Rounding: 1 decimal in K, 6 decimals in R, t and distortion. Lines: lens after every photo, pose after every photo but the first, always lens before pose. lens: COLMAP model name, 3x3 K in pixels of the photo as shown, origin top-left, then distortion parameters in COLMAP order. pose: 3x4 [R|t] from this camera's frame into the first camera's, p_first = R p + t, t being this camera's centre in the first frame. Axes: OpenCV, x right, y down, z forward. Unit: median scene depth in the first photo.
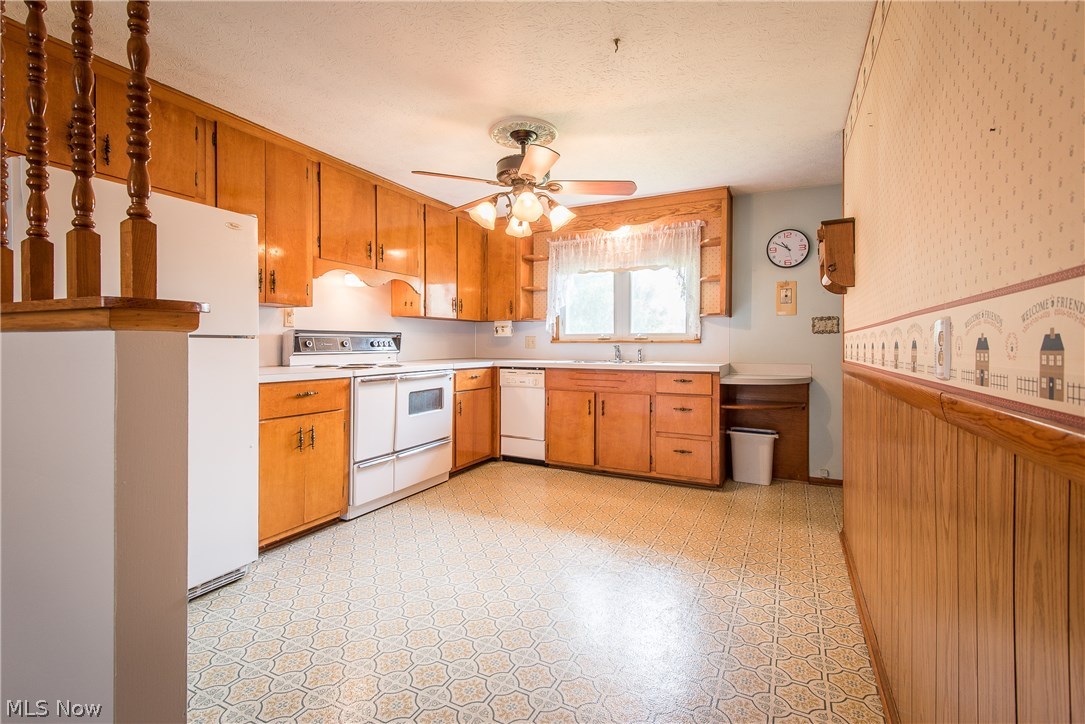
lens RADIAL K [[480.9, 0, 540.9], [0, 480.9, 350.4], [0, 0, 1]] dist [0.034422, -0.018982]
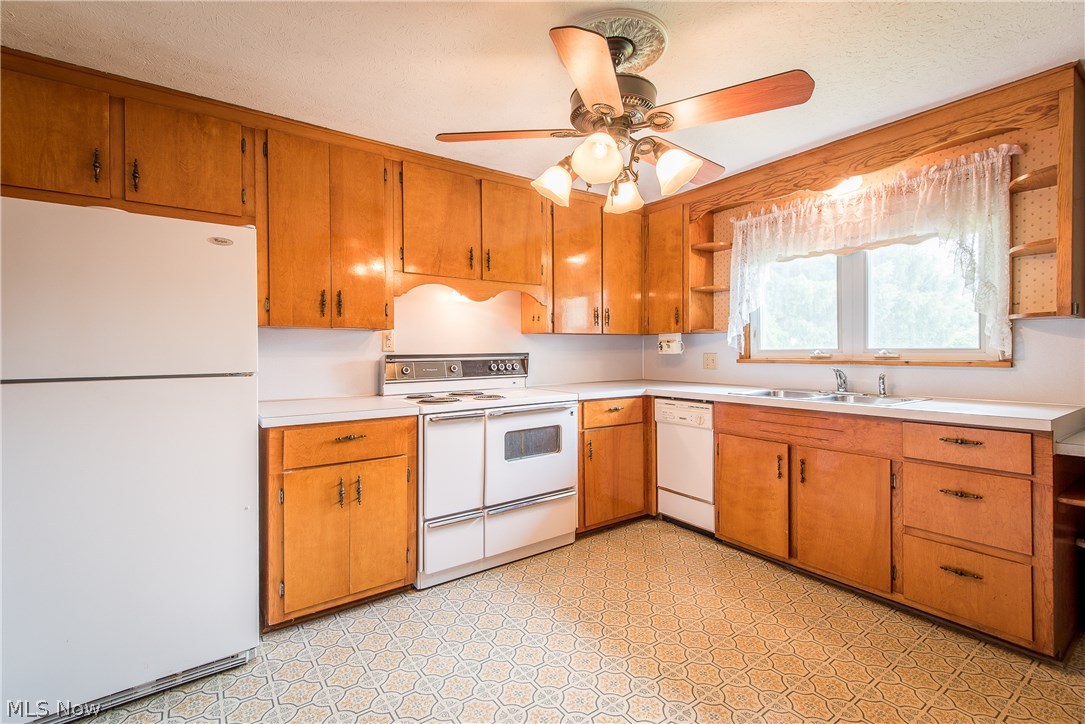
lens RADIAL K [[478.3, 0, 547.7], [0, 478.3, 354.6], [0, 0, 1]] dist [0.031914, -0.017794]
pose [[0.884407, -0.004658, -0.466694, 0.130942], [0.003072, 0.999987, -0.004159, -0.031254], [0.466707, 0.002244, 0.884409, 0.287680]]
